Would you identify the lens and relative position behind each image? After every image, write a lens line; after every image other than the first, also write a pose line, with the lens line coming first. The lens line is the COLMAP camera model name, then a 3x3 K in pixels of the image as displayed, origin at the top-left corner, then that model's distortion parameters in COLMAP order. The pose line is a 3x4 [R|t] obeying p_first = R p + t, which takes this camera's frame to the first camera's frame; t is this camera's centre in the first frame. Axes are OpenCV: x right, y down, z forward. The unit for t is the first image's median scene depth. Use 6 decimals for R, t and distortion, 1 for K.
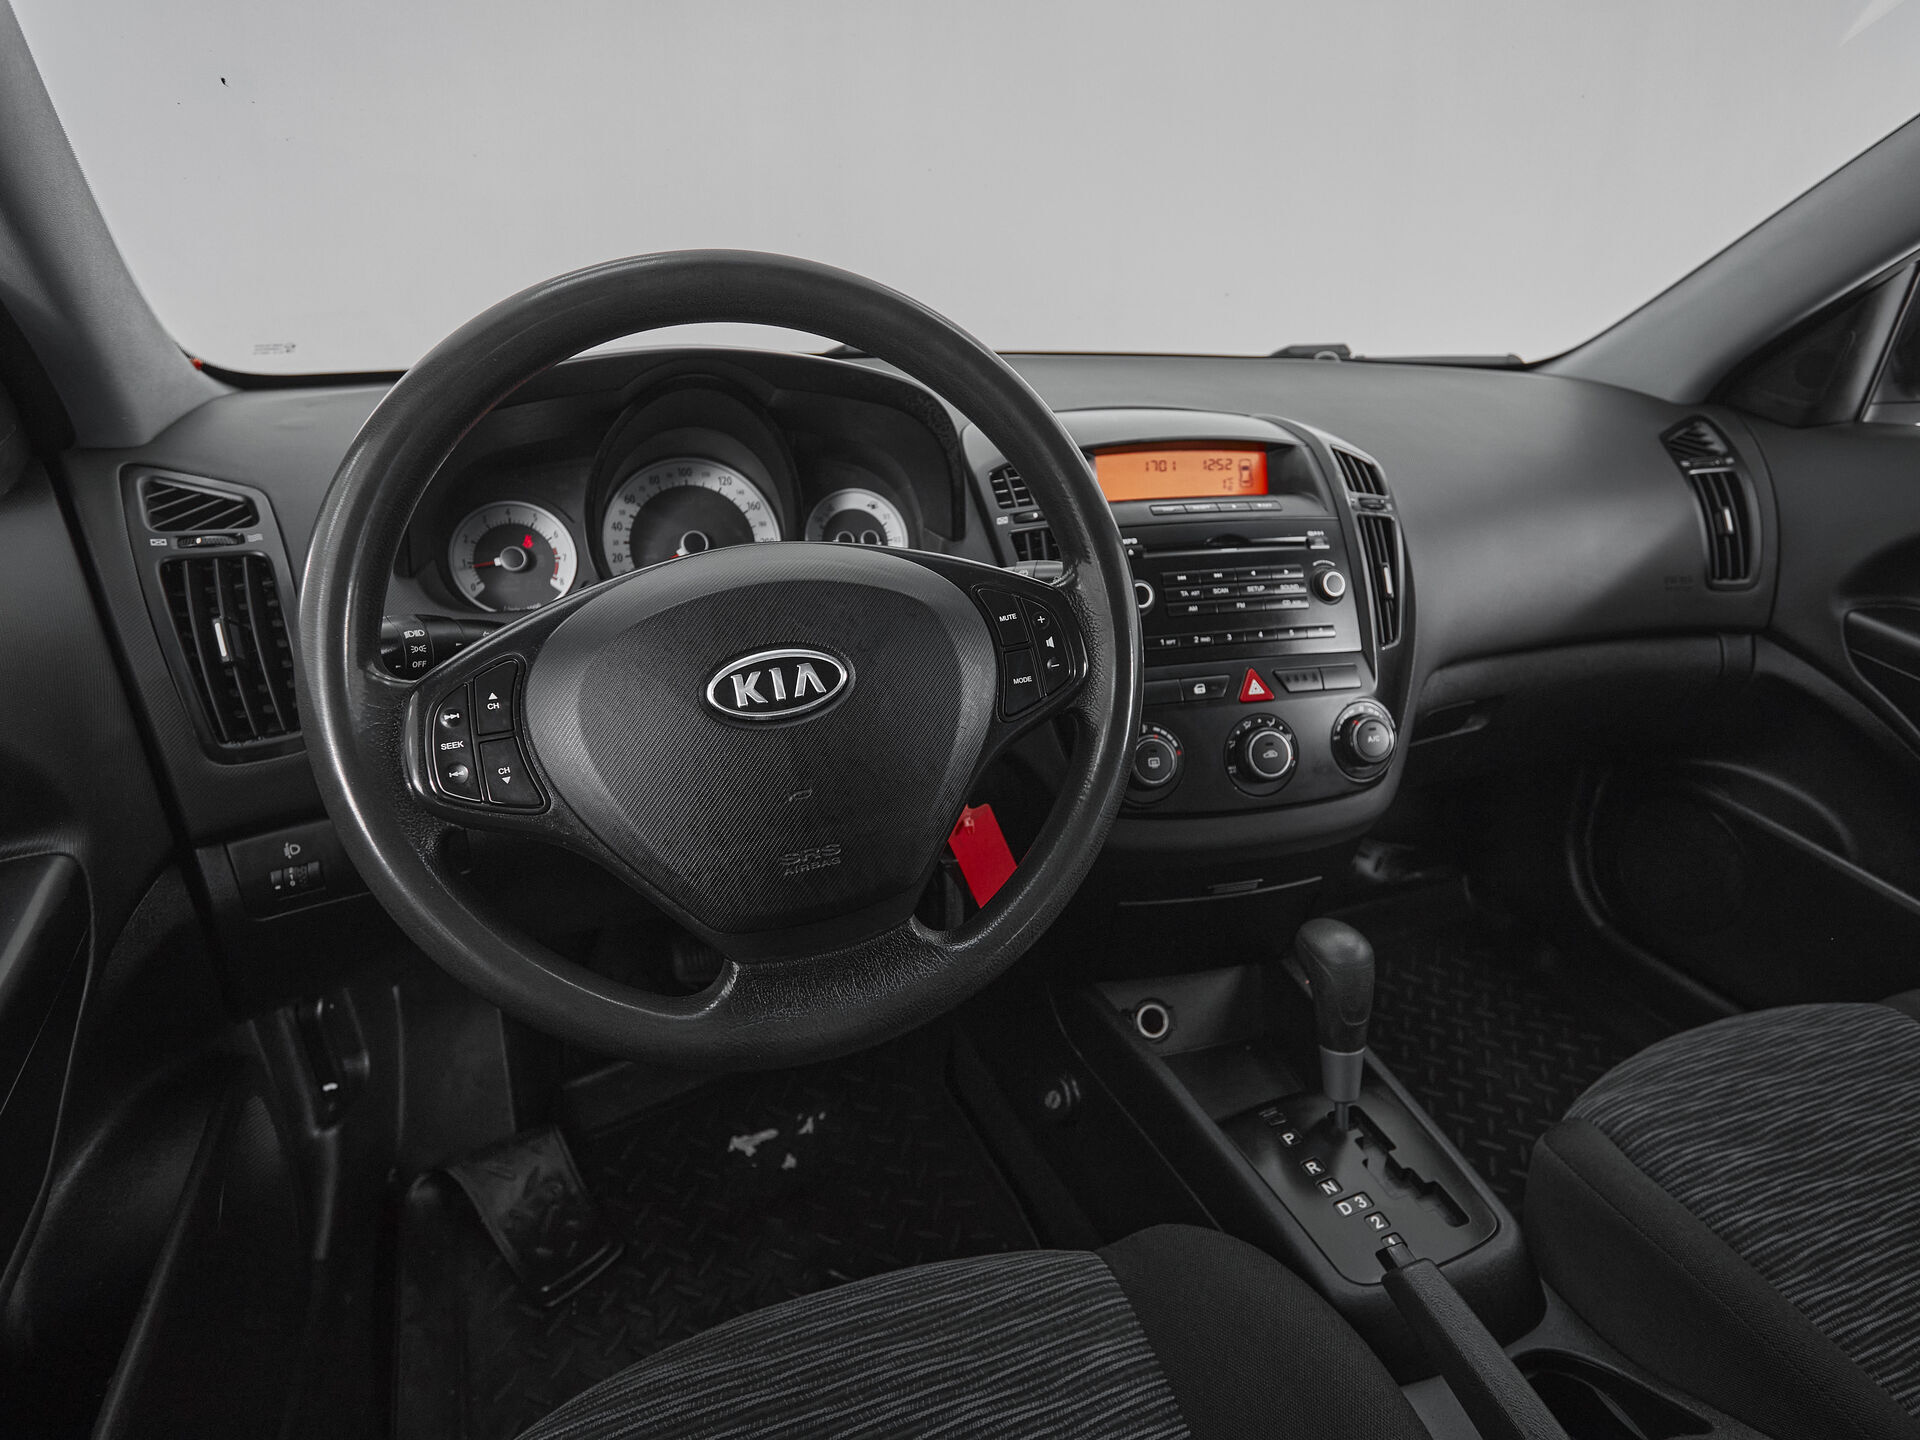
lens RADIAL K [[1022.9, 0, 992.3], [0, 1022.9, 721.0], [0, 0, 1]] dist [-0.006594, -0.001147]
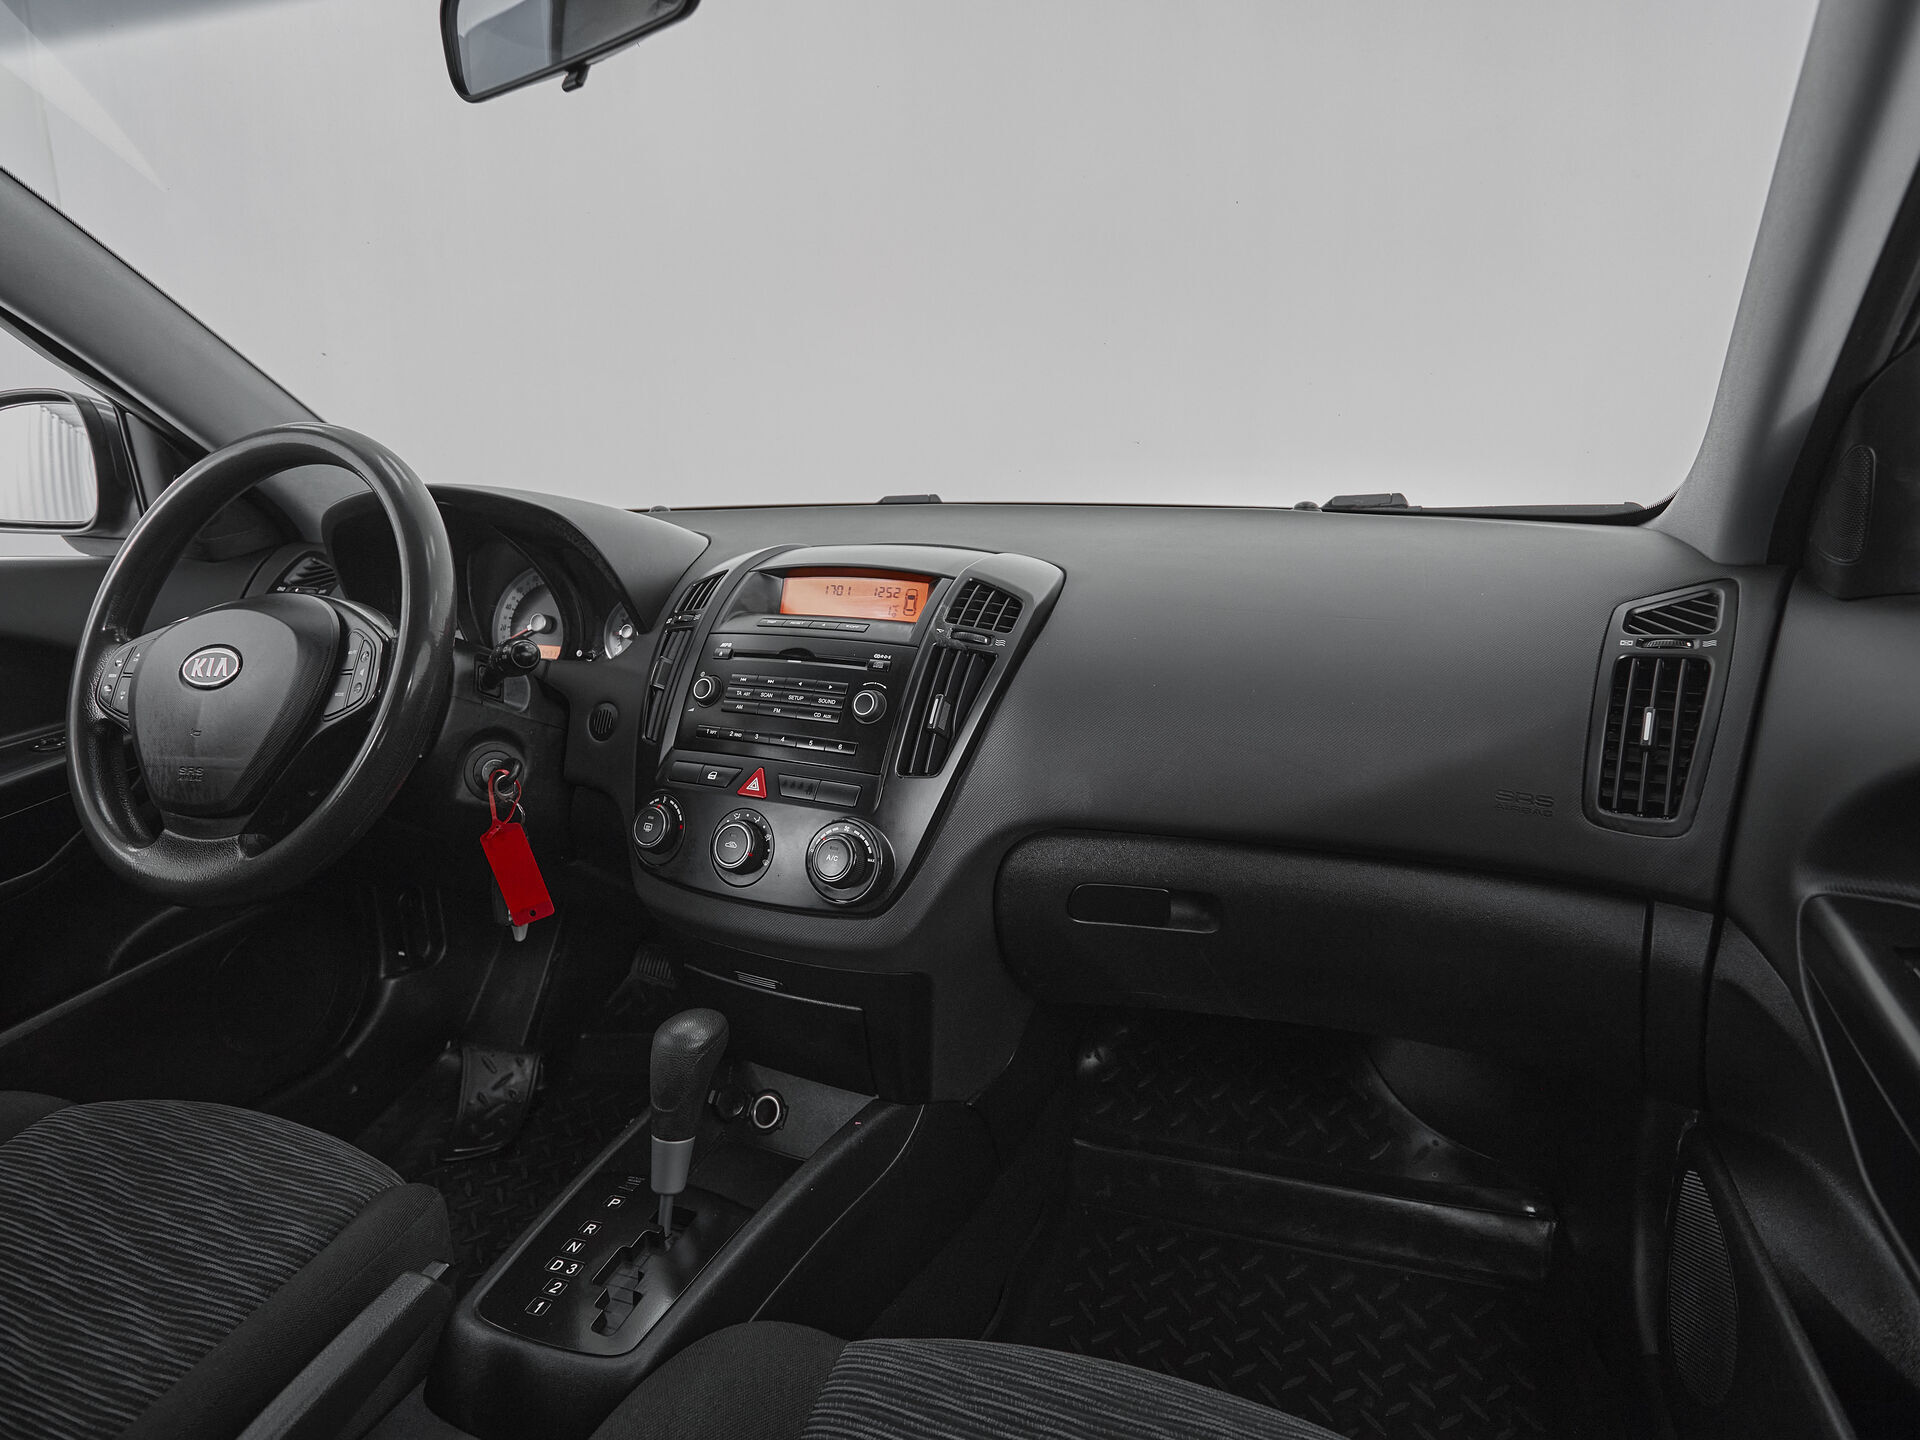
lens RADIAL K [[1025.4, 0, 960.0], [0, 1025.4, 720.0], [0, 0, 1]] dist [-0.002408, 0.000081]
pose [[0.758979, 0.125515, -0.638903, 1.085953], [-0.230514, 0.969490, -0.083376, -0.057669], [0.608945, 0.210557, 0.764756, 0.292920]]
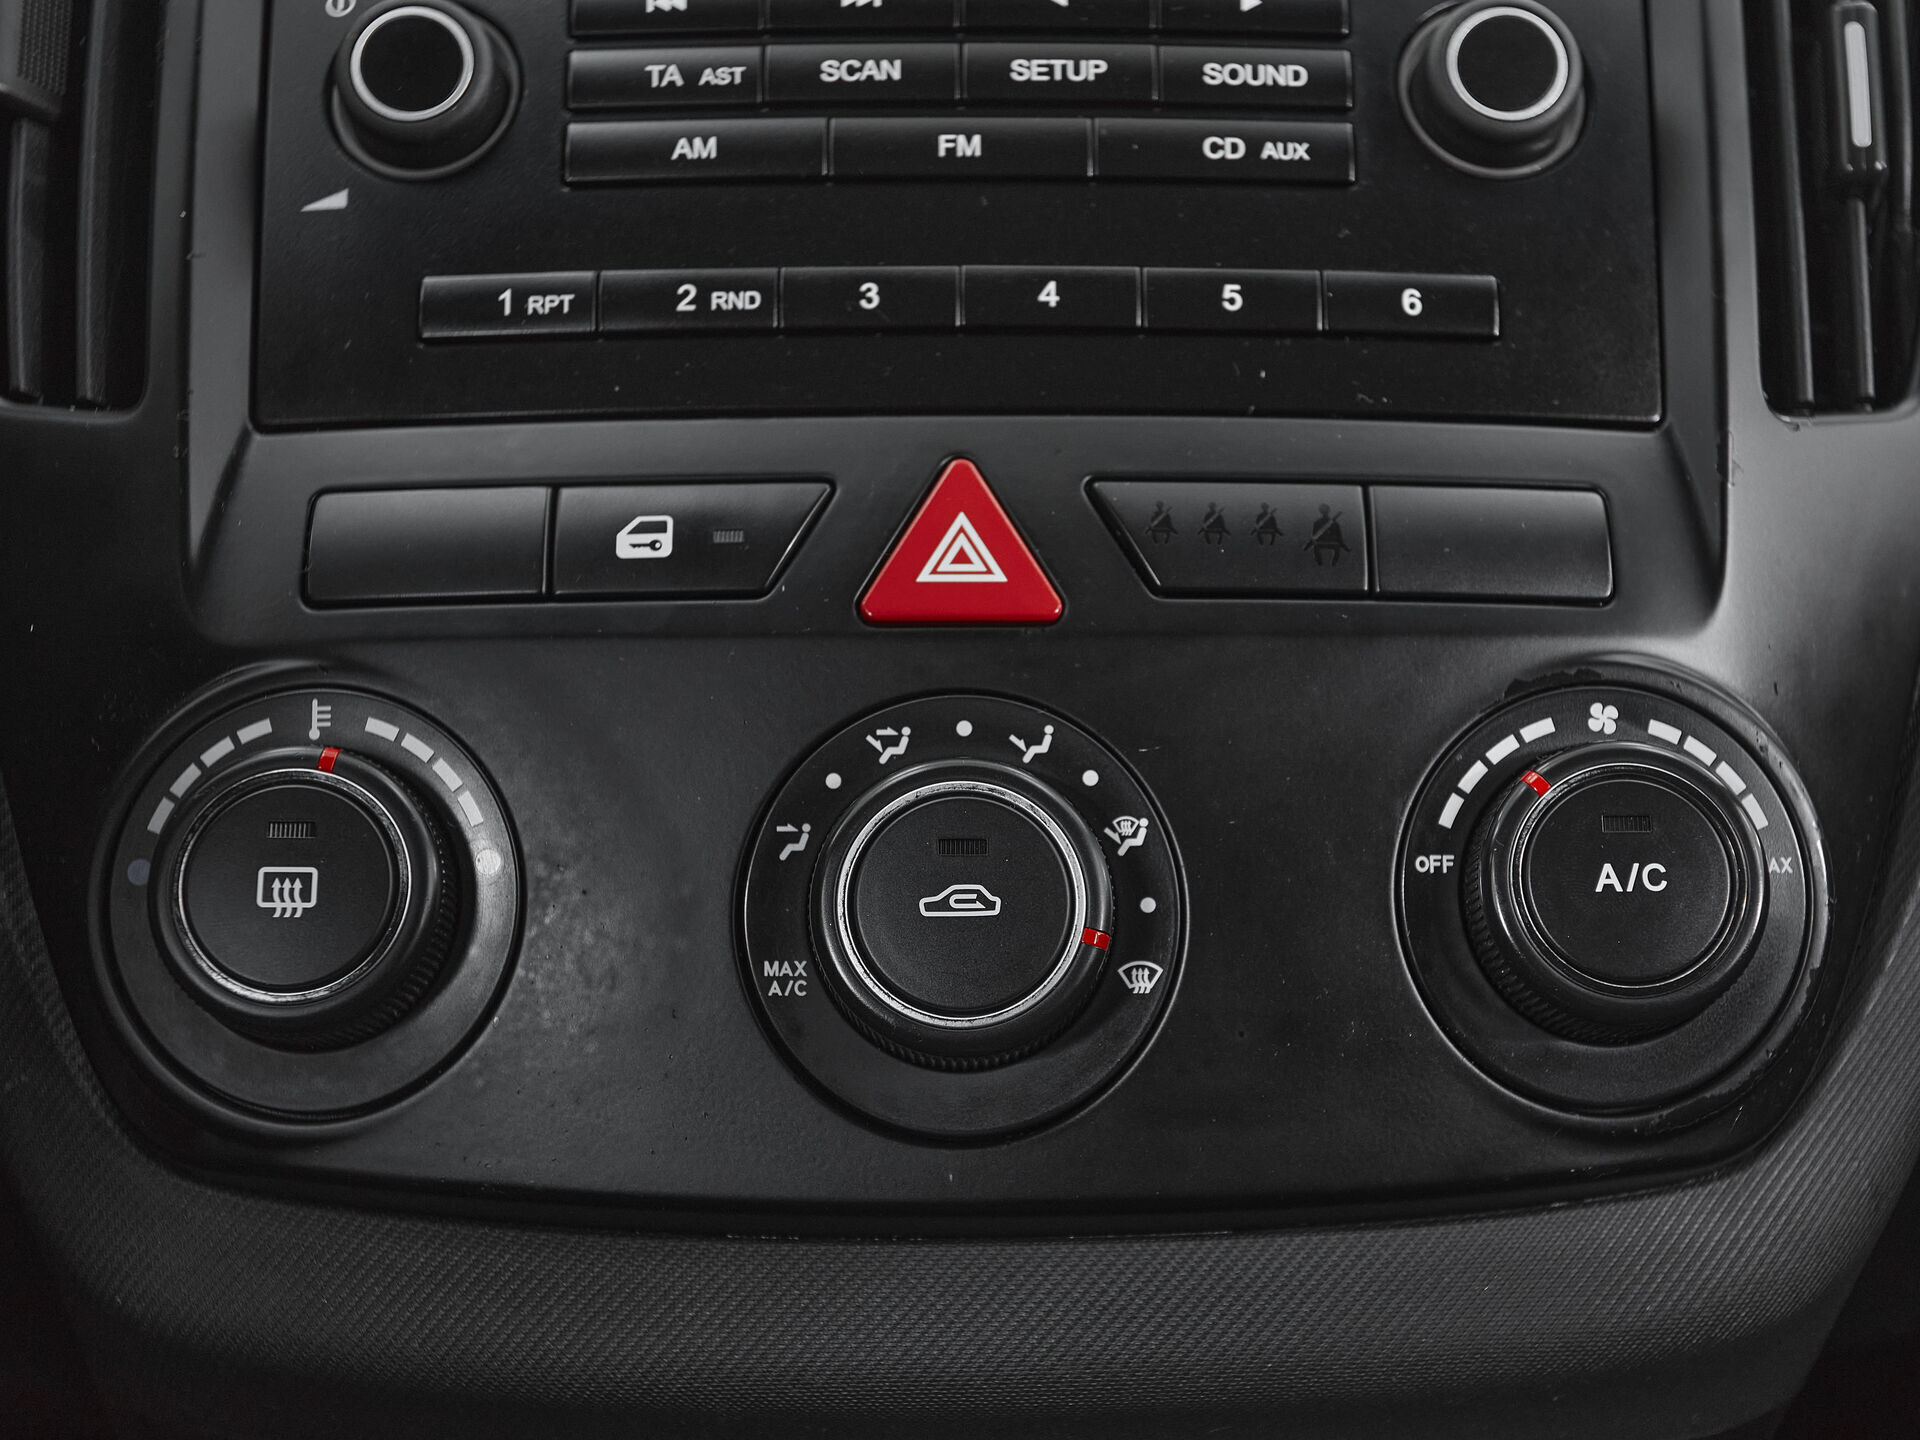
lens RADIAL K [[2616.0, 0, 992.0], [0, 2616.0, 724.3], [0, 0, 1]] dist [0.010551, 0.085084]
pose [[0.971504, 0.054438, -0.230685, 0.370712], [-0.080882, 0.990989, -0.106767, 0.048531], [0.222794, 0.122383, 0.967153, 0.536811]]
